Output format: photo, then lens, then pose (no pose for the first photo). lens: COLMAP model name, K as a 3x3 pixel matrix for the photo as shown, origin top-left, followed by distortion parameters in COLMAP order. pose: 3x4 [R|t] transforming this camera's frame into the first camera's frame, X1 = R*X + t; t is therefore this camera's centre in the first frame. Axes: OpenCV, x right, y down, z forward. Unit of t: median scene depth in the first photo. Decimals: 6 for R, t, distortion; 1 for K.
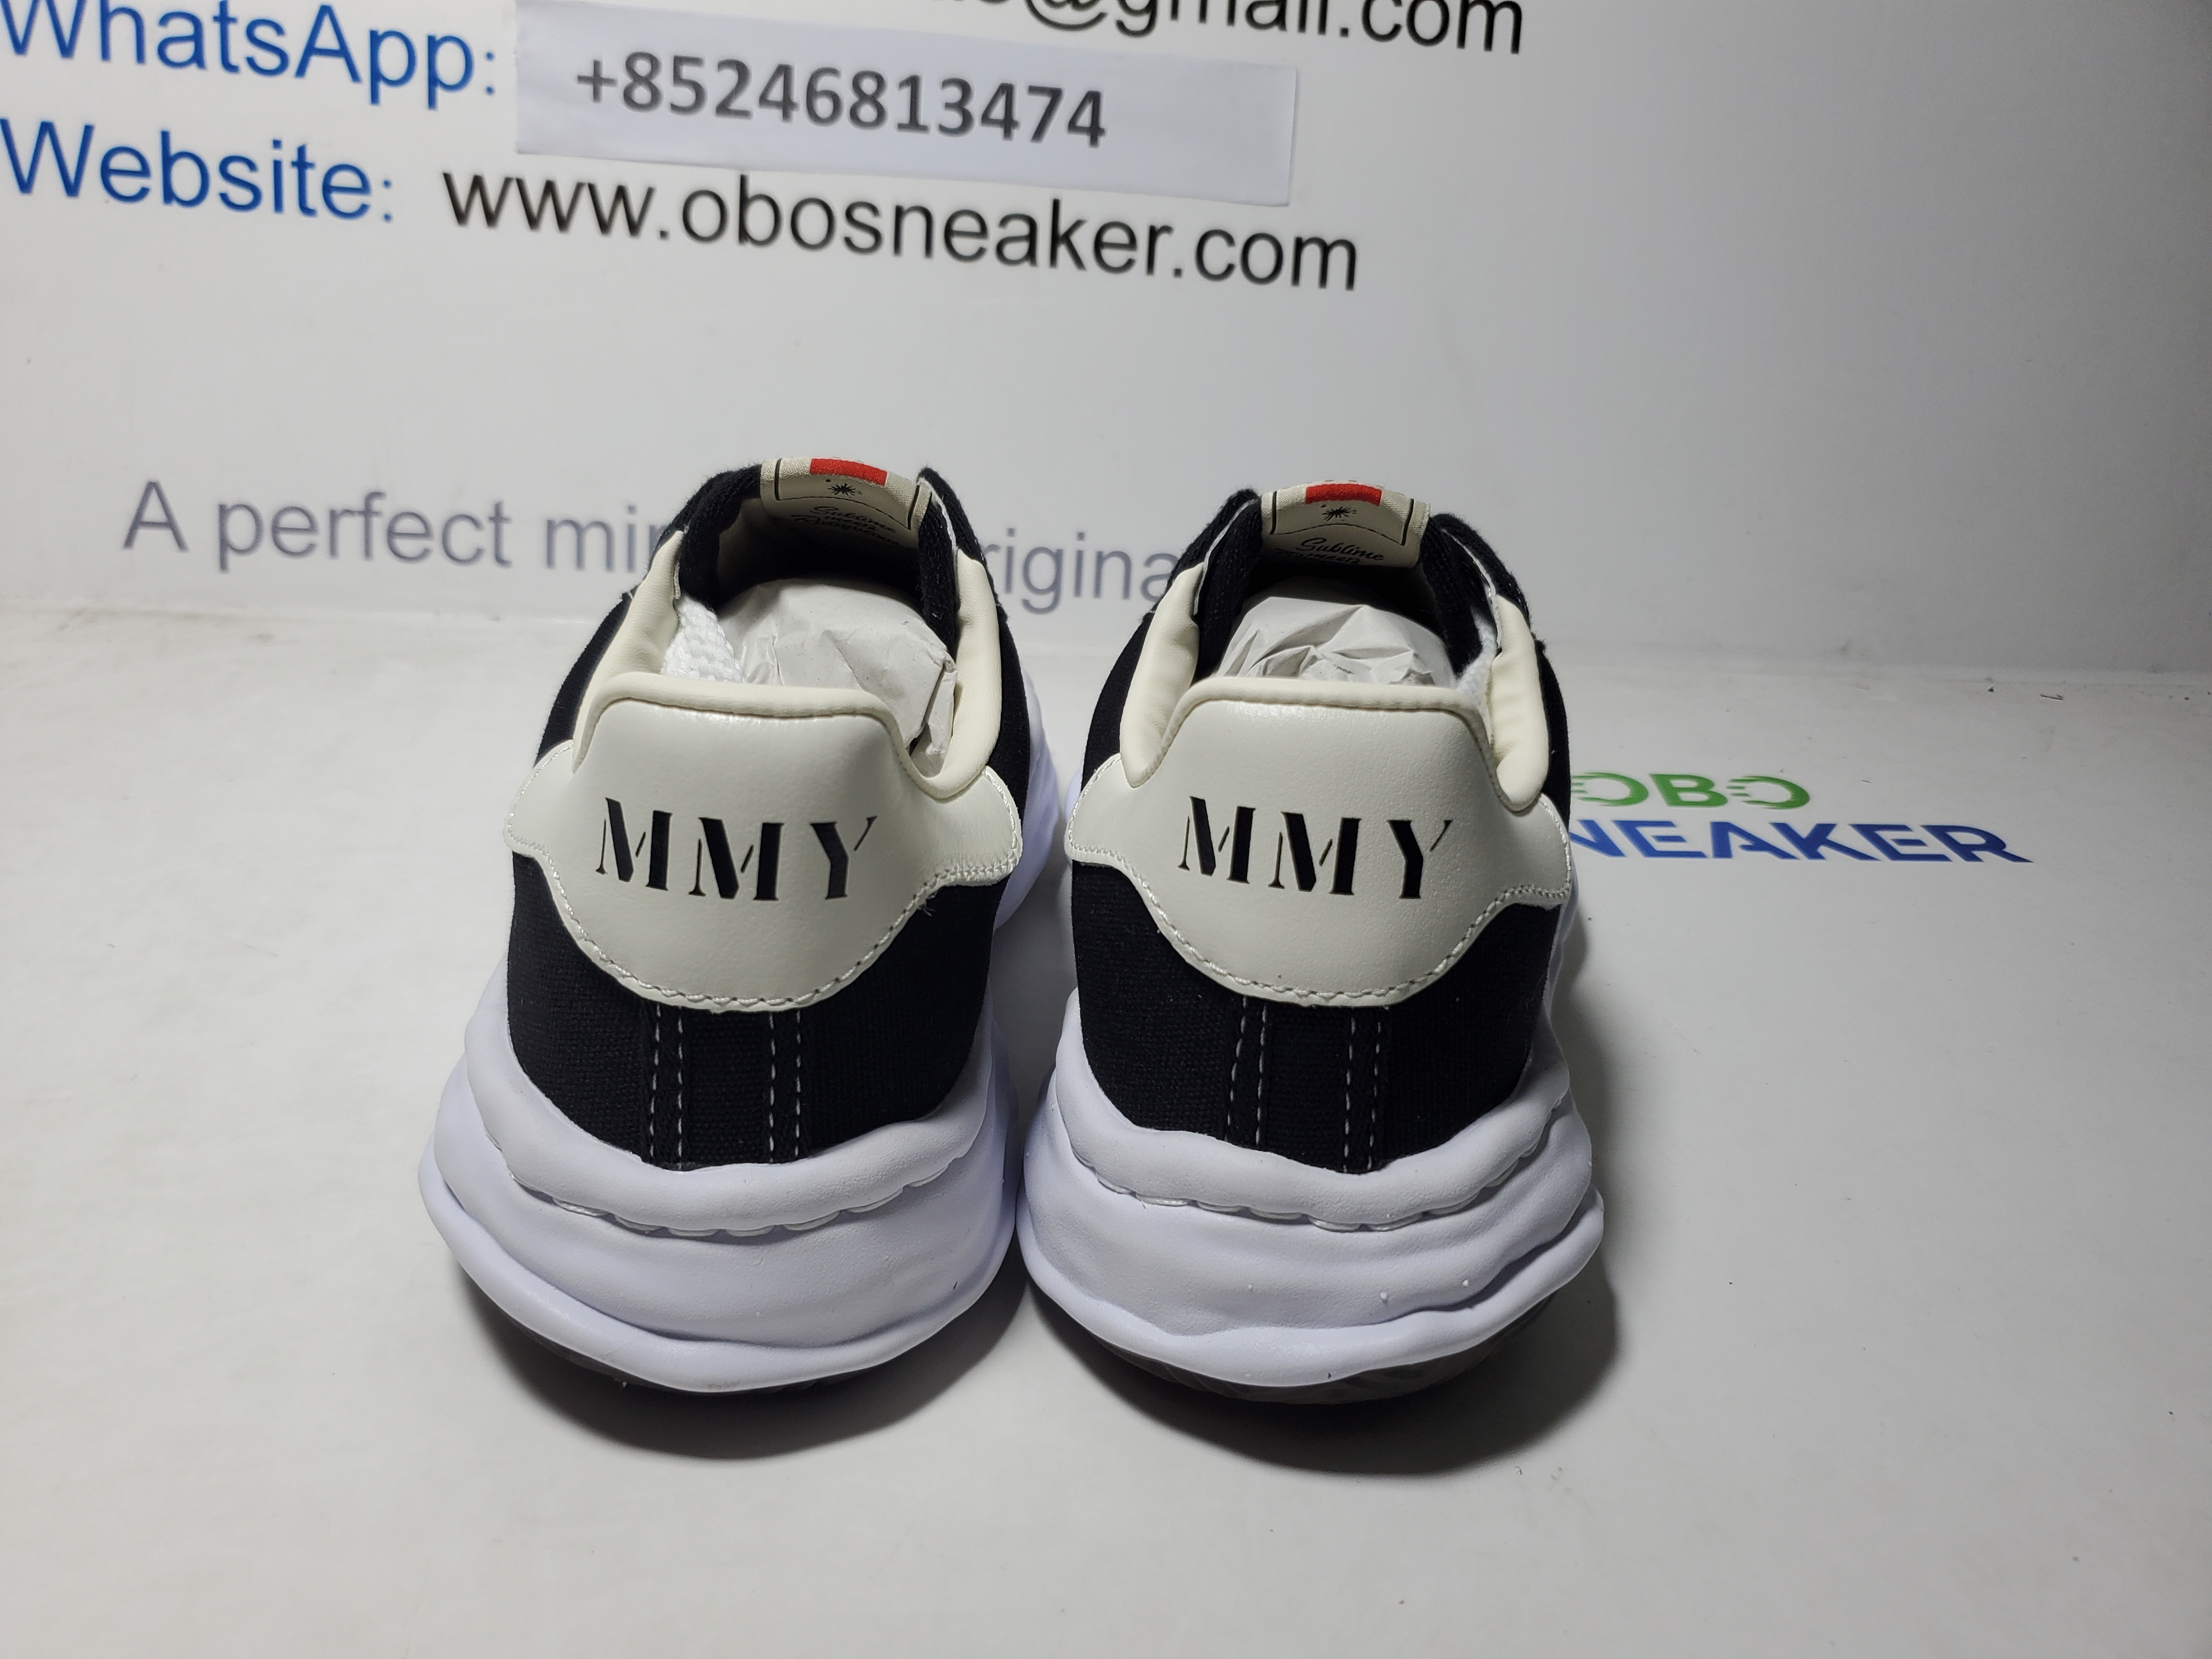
lens RADIAL K [[1788.9, 0, 1063.6], [0, 1788.9, 820.8], [0, 0, 1]] dist [-0.065504, 0.118592]
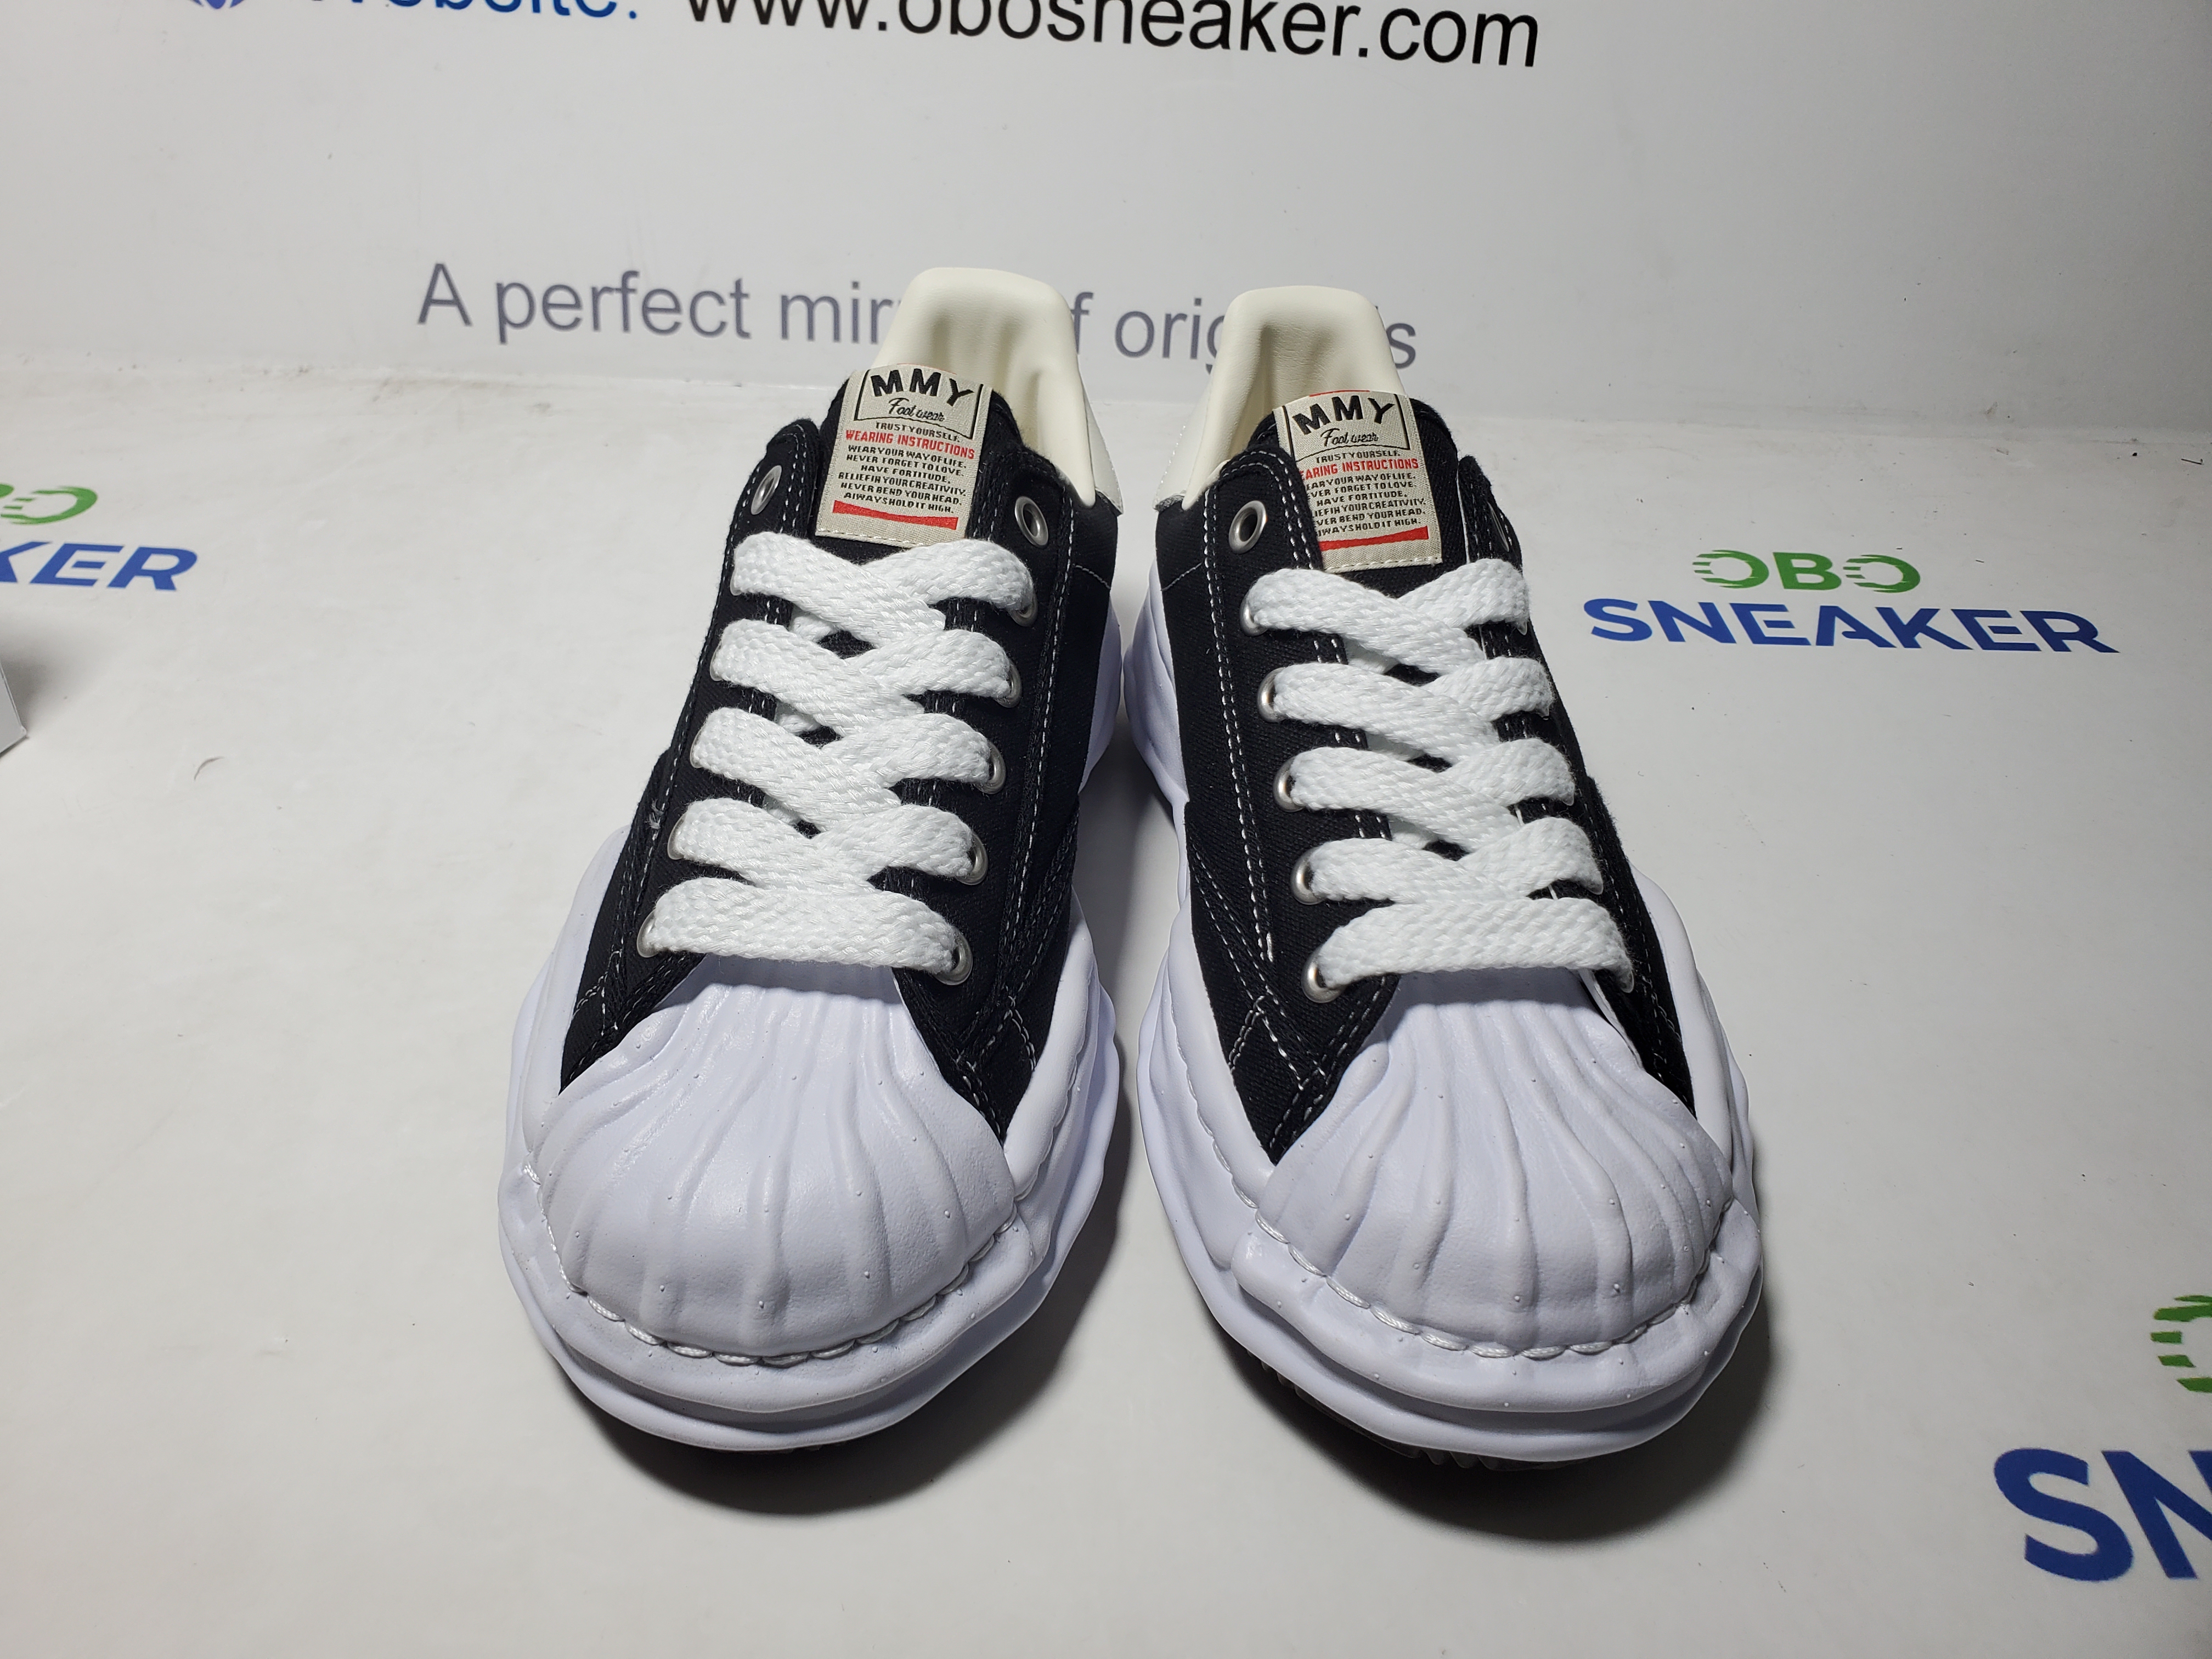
lens RADIAL K [[1785.2, 0, 1083.4], [0, 1785.2, 786.2], [0, 0, 1]] dist [-0.044271, 0.102219]
pose [[0.995944, 0.032075, -0.084060, 0.001709], [-0.013896, 0.977921, 0.208511, -0.104890], [0.088892, -0.206497, 0.974401, -0.135494]]
